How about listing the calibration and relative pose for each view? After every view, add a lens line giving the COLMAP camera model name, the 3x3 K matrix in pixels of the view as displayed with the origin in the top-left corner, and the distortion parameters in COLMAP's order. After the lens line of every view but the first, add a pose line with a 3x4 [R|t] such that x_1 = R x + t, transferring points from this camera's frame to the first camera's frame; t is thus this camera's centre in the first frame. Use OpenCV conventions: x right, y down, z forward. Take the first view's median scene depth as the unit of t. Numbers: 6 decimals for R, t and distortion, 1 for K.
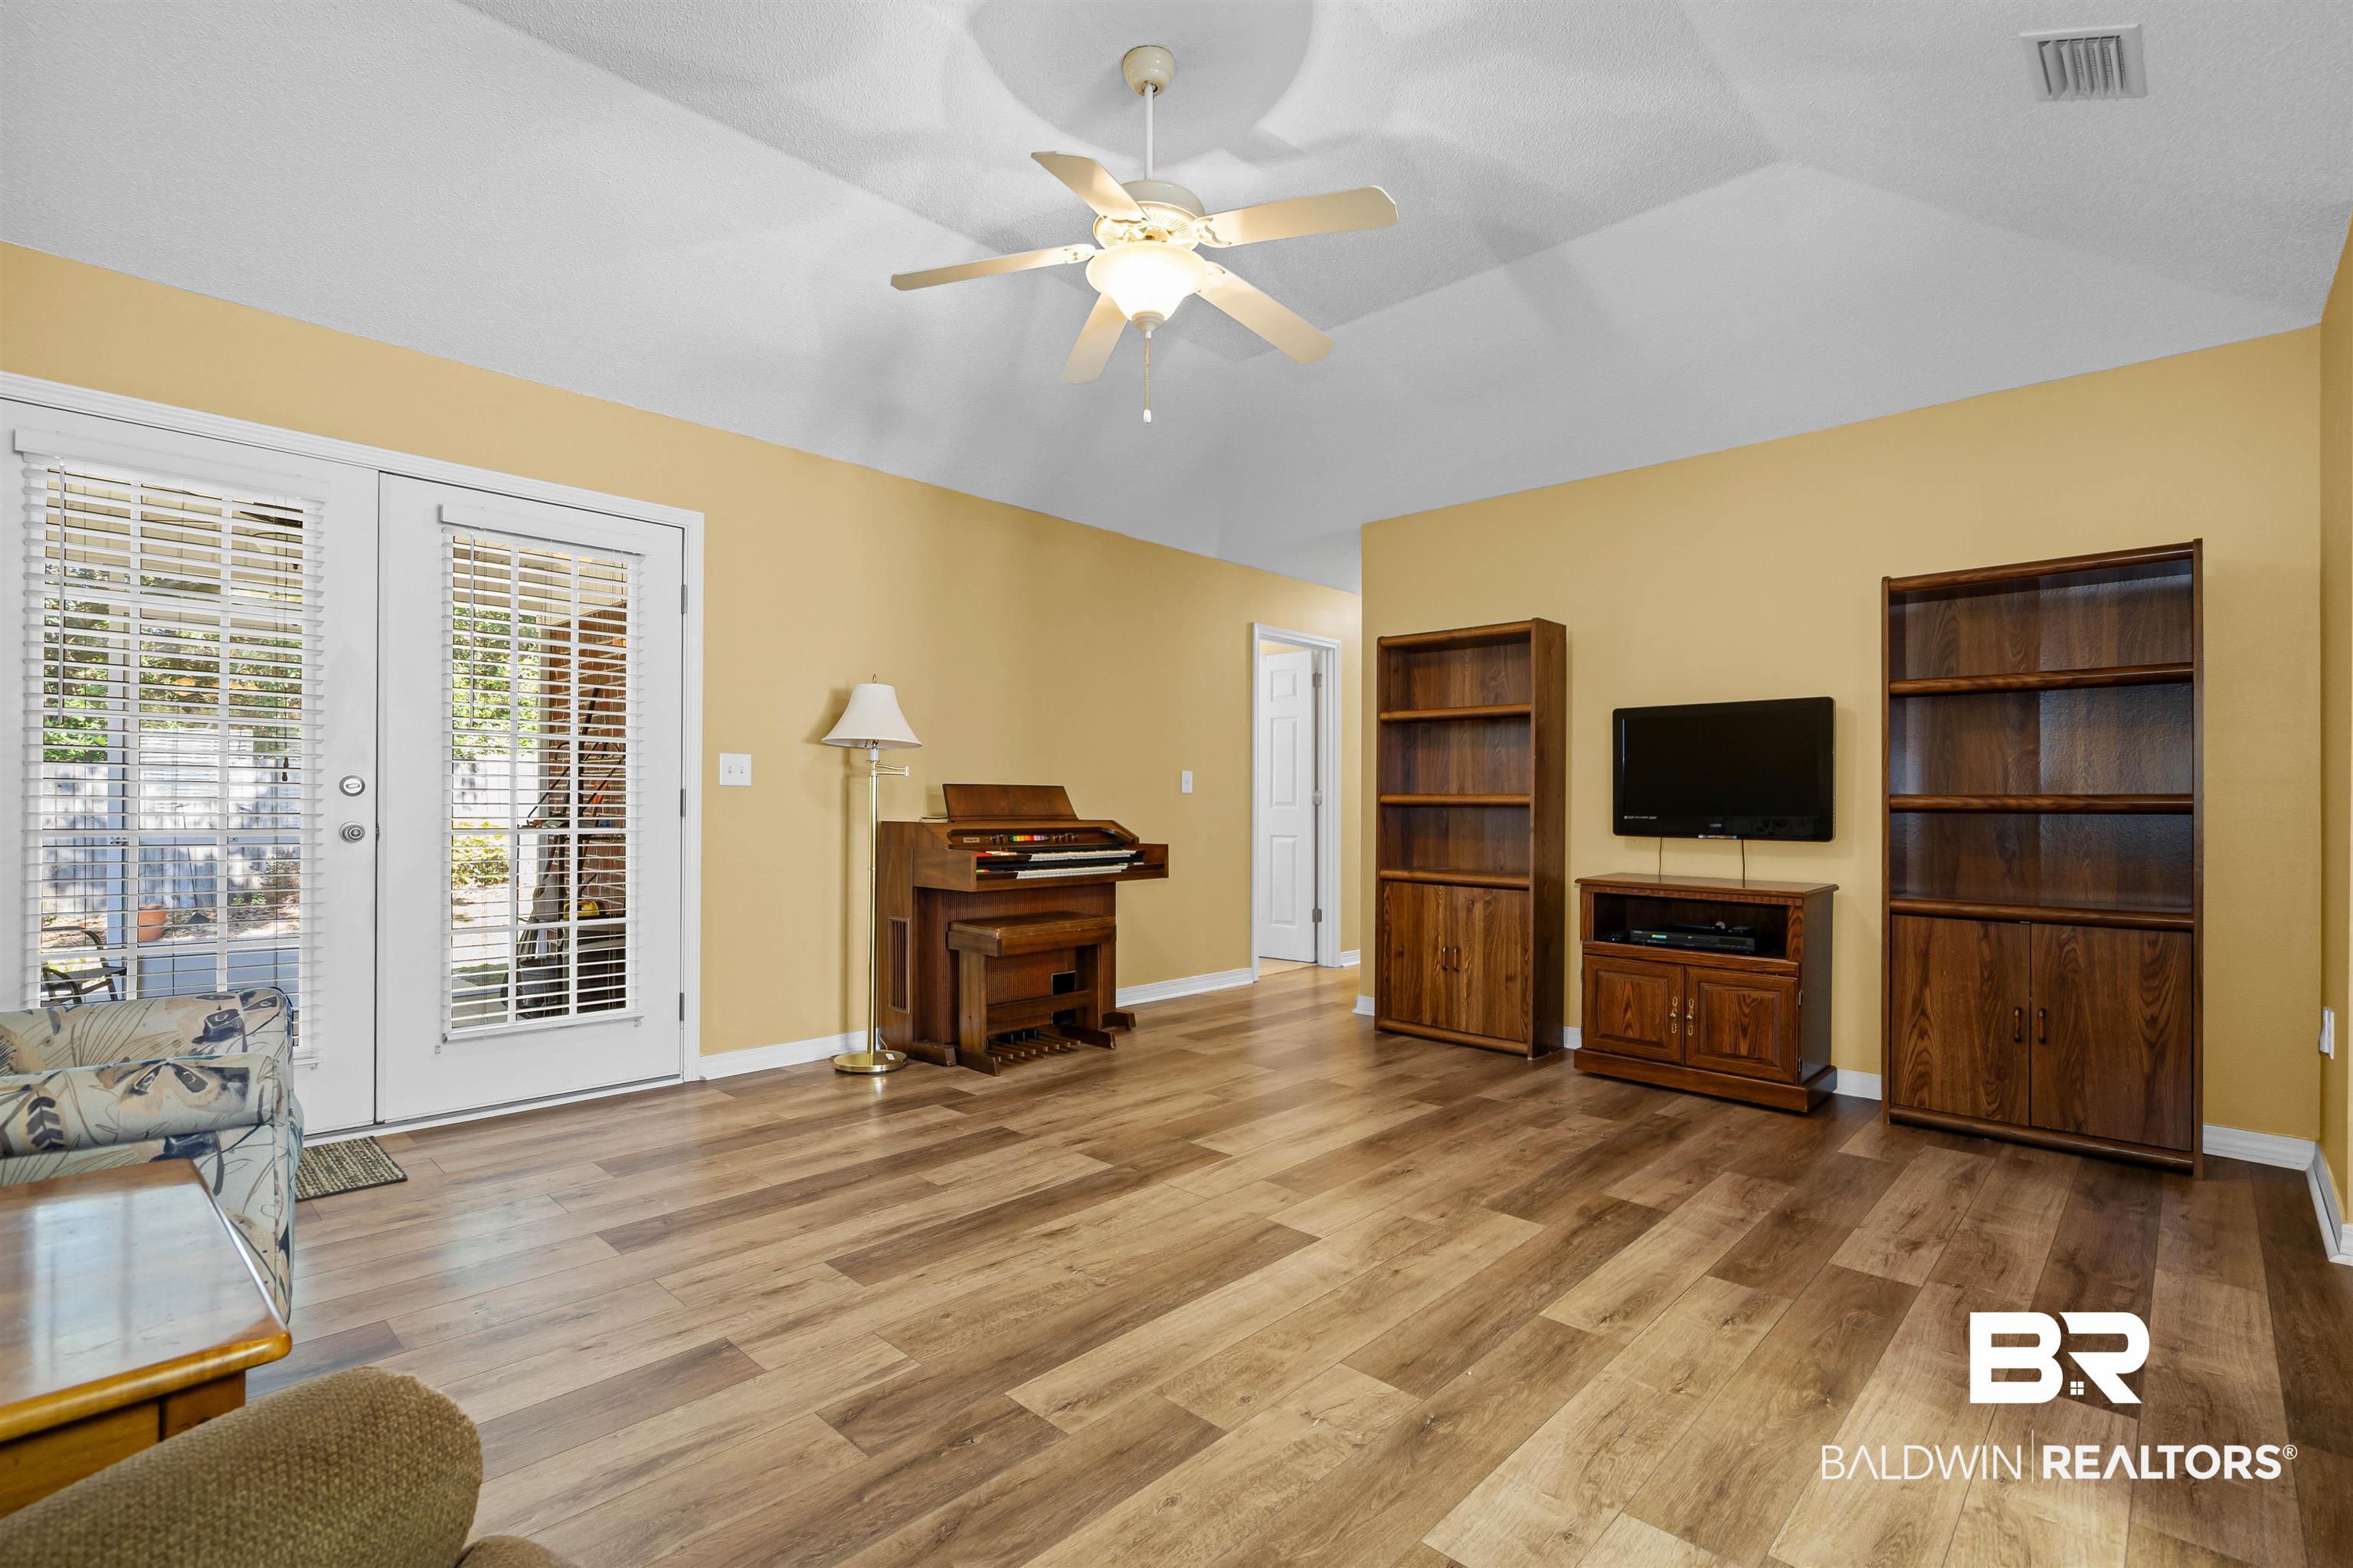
lens RADIAL K [[1073.9, 0, 1173.5], [0, 1073.9, 790.6], [0, 0, 1]] dist [-0.002951, -0.000537]
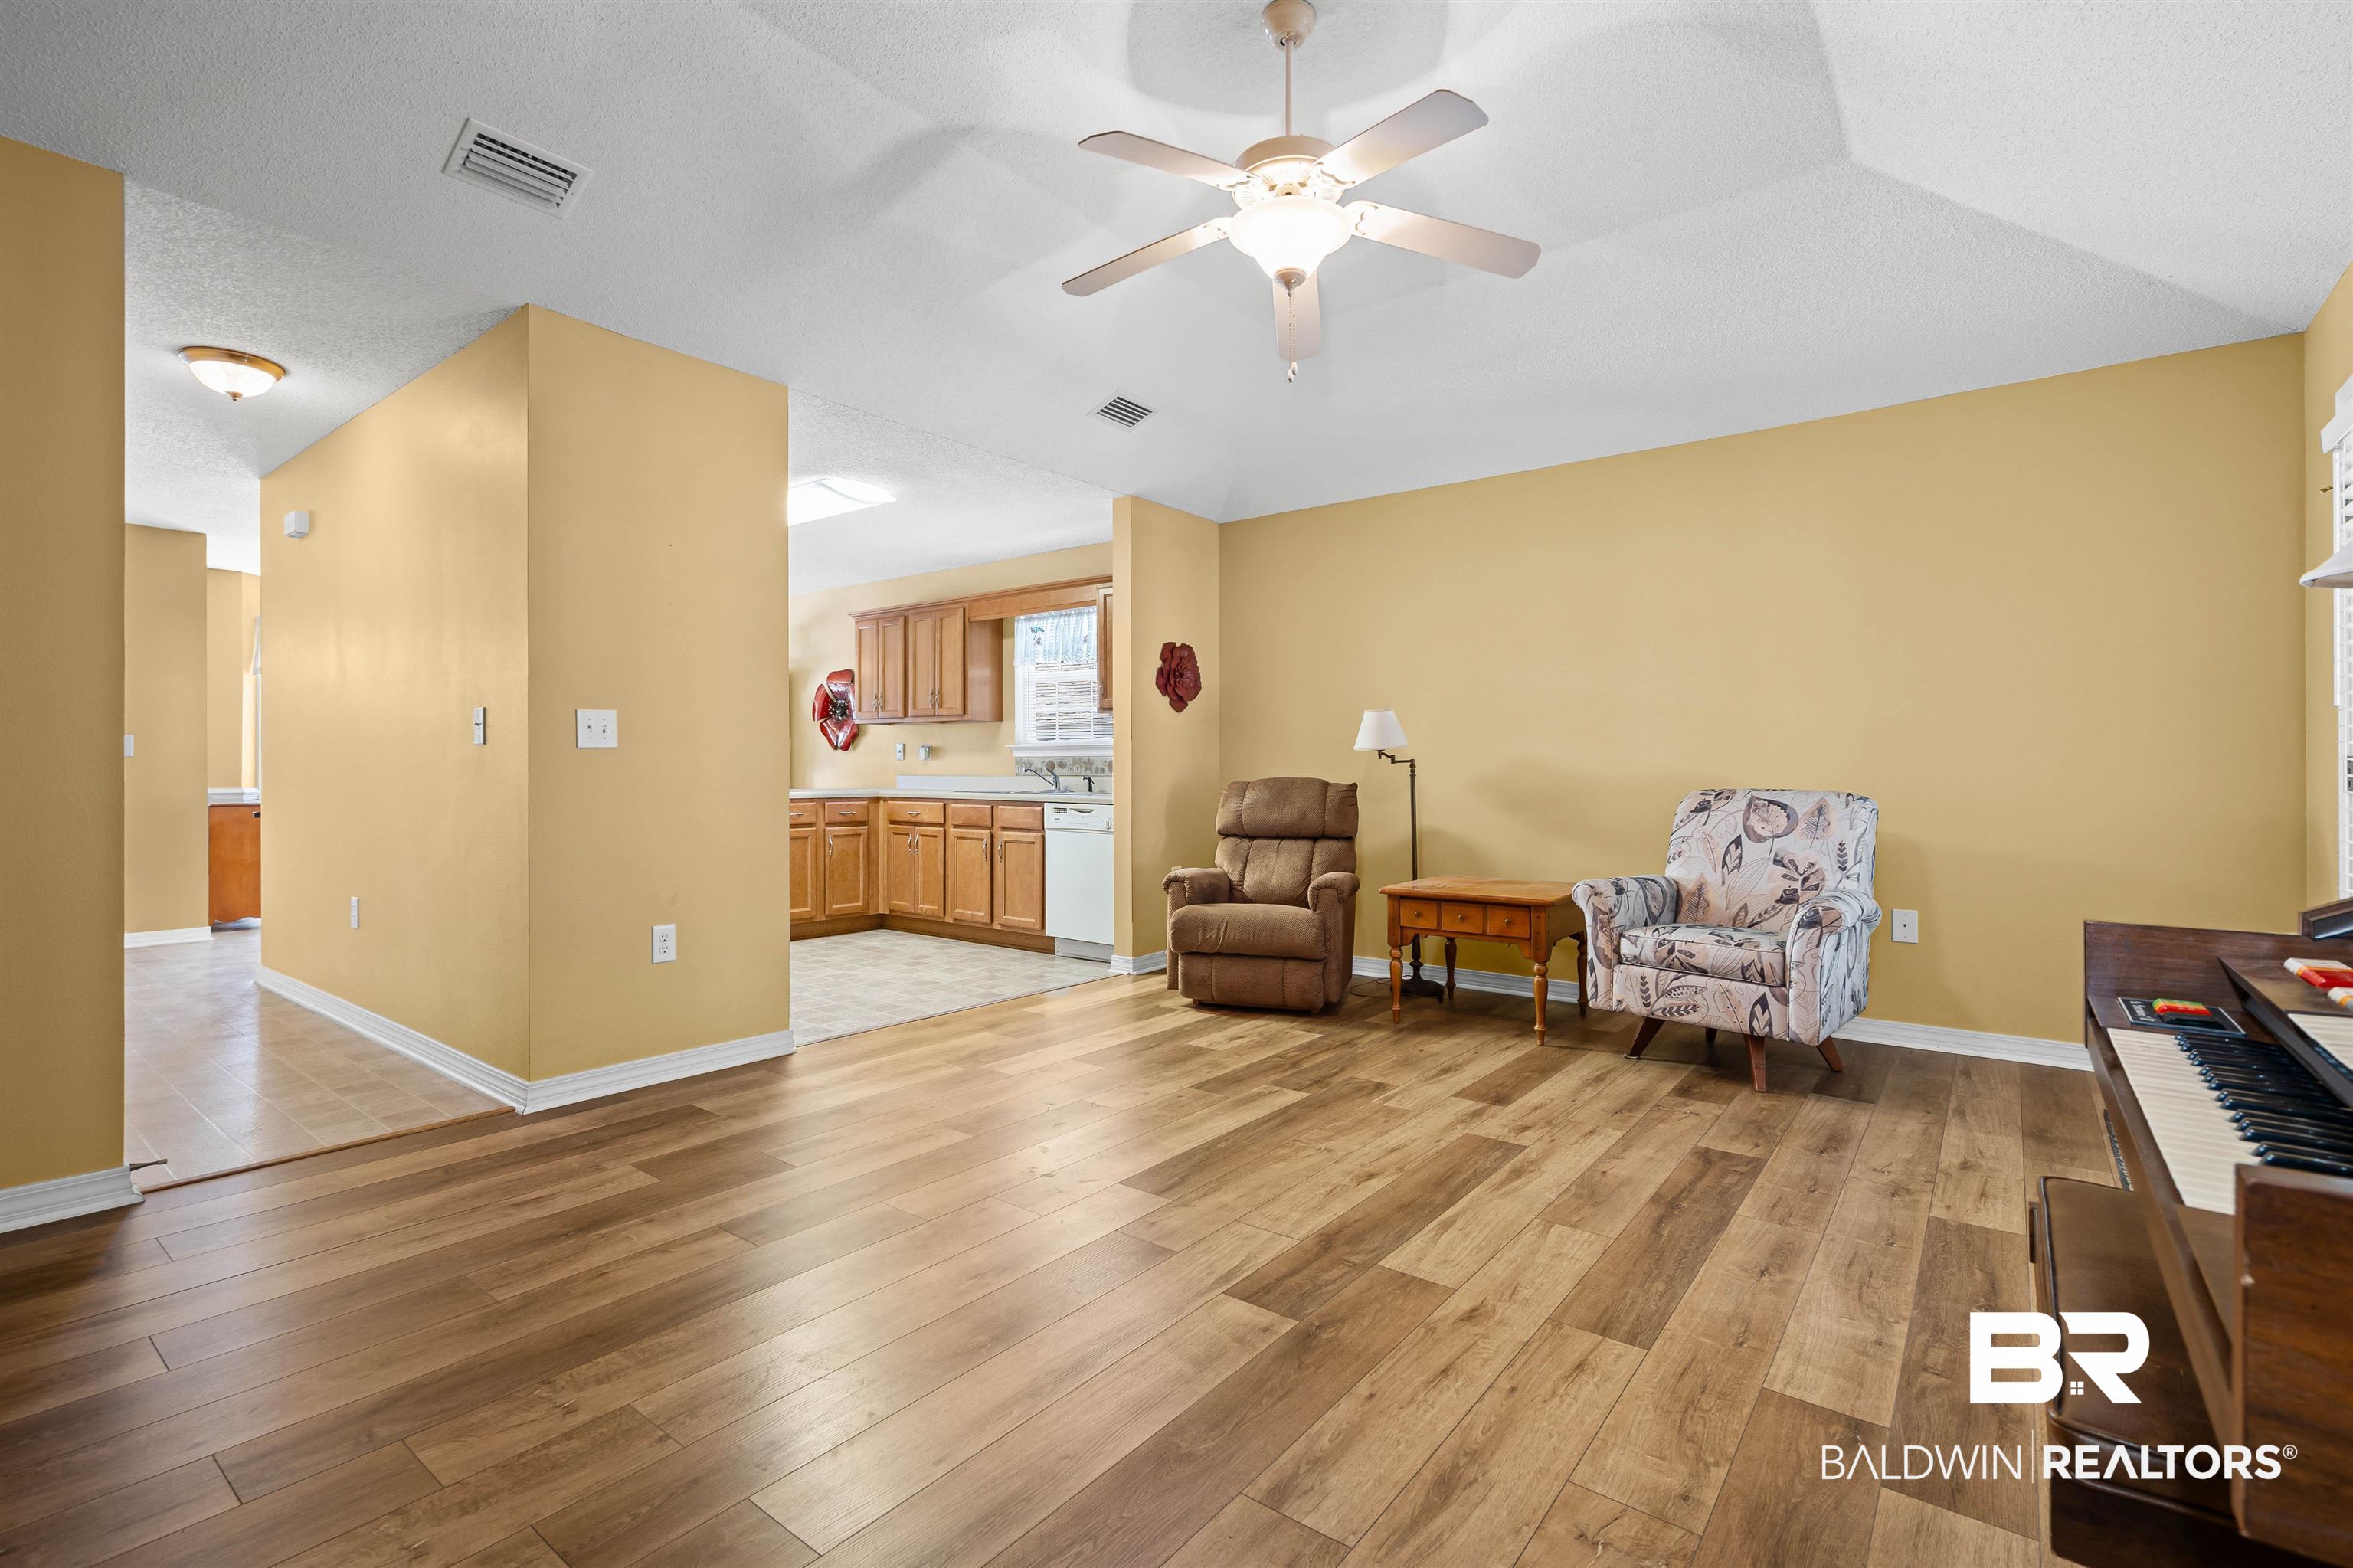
lens RADIAL K [[1073.9, 0, 1175.3], [0, 1073.9, 783.0], [0, 0, 1]] dist [-0.002951, -0.000537]
pose [[-0.995040, -0.011823, -0.098771, 0.190634], [-0.011392, 0.999923, -0.004927, 0.030484], [0.098822, -0.003778, -0.995098, 2.048994]]
